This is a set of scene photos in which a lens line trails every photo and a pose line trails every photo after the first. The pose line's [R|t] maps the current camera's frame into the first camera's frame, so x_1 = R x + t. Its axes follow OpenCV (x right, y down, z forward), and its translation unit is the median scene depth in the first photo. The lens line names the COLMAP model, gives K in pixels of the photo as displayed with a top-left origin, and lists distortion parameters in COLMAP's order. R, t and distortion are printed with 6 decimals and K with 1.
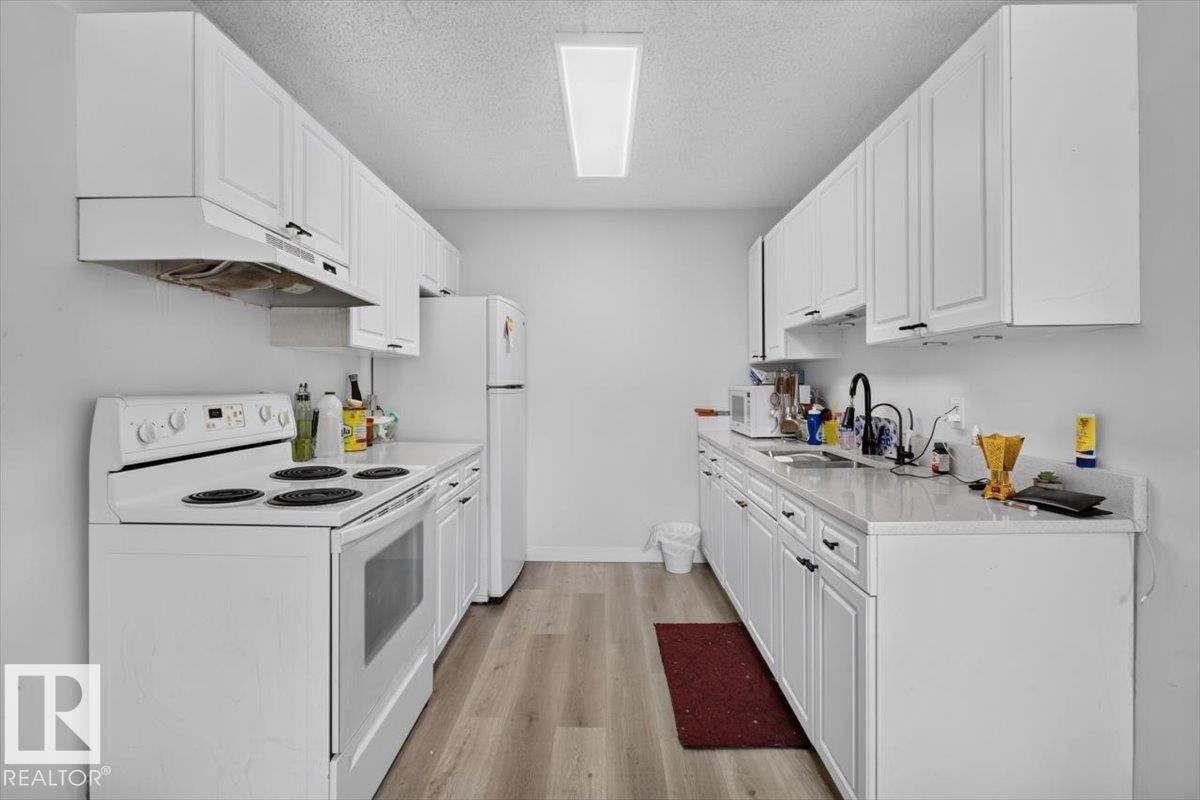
lens RADIAL K [[531.4, 0, 597.6], [0, 531.4, 388.9], [0, 0, 1]] dist [-0.003755, 0.000521]
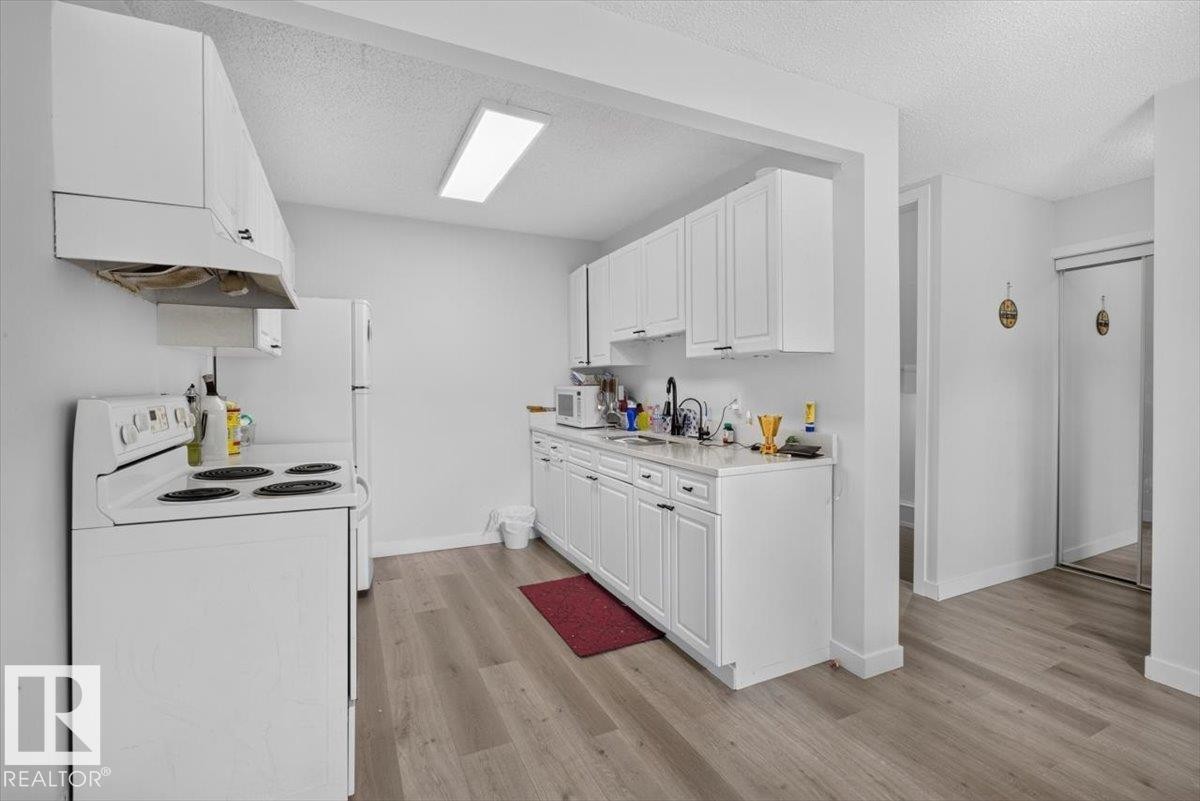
lens RADIAL K [[531.4, 0, 597.6], [0, 531.4, 389.4], [0, 0, 1]] dist [-0.003755, 0.000521]
pose [[0.897327, -0.004452, 0.441344, -0.334590], [0.004301, 0.999990, 0.001344, 0.000207], [-0.441345, 0.000692, 0.897337, -0.188391]]
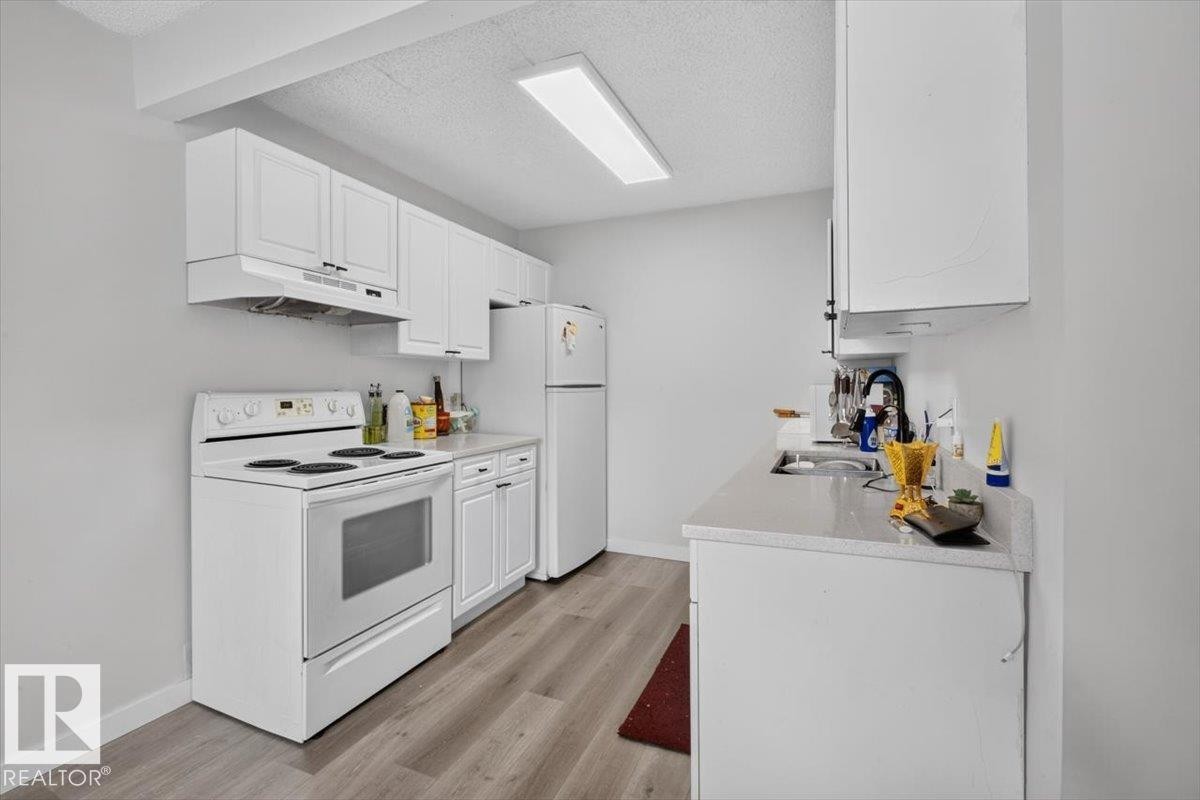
lens RADIAL K [[531.4, 0, 597.6], [0, 531.4, 388.9], [0, 0, 1]] dist [-0.003755, 0.000521]
pose [[0.922587, 0.000435, -0.385790, 0.452362], [-0.000660, 1.000000, -0.000451, 0.002978], [0.385789, 0.000671, 0.922587, 0.027728]]
